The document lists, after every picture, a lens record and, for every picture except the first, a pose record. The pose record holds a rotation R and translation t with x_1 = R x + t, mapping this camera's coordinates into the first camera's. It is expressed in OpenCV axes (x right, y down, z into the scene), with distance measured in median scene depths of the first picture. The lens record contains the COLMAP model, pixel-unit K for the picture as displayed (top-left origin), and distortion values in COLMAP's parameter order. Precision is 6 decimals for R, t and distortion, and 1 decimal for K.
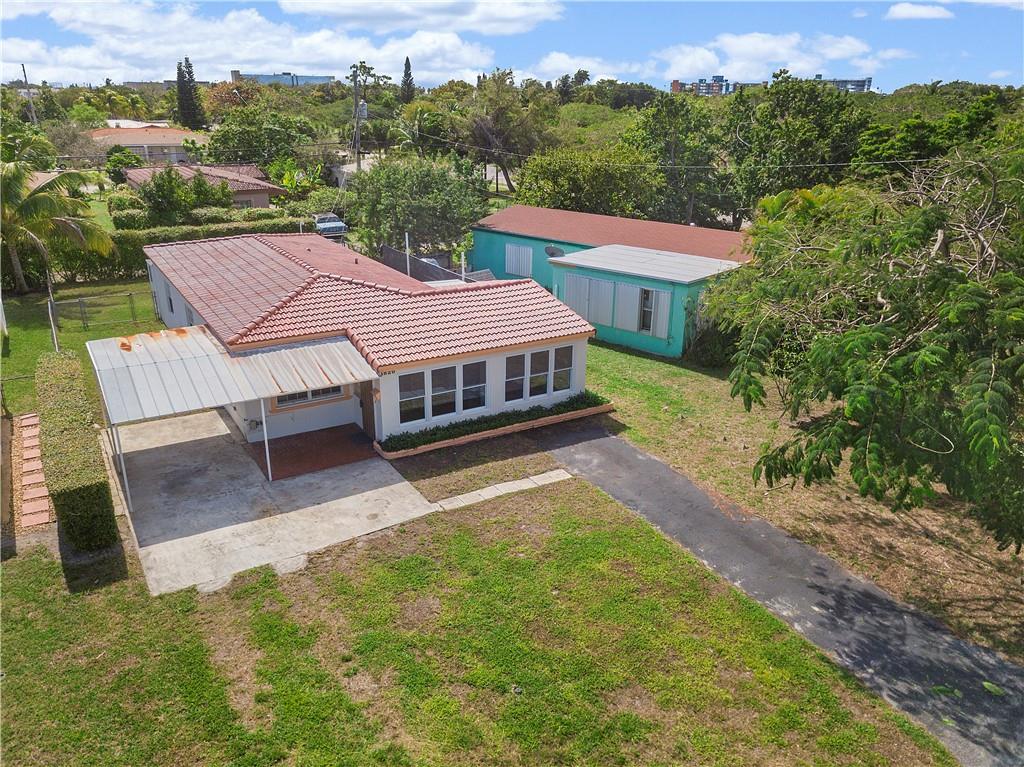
lens RADIAL K [[785.2, 0, 512.0], [0, 785.2, 383.5], [0, 0, 1]] dist [0.031504, 0.000854]
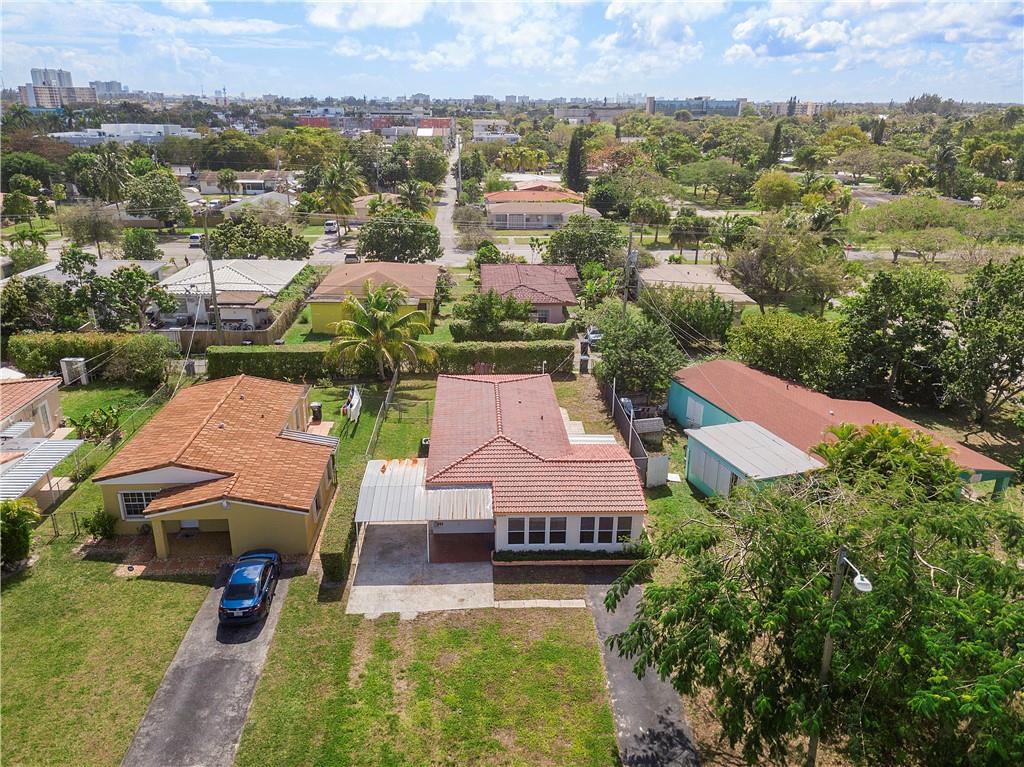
lens RADIAL K [[785.2, 0, 512.0], [0, 785.2, 383.5], [0, 0, 1]] dist [0.031504, 0.000854]
pose [[0.881876, 0.158413, -0.444073, 0.571176], [-0.163282, 0.986195, 0.027544, -0.344167], [0.442306, 0.048219, 0.895567, -0.538895]]
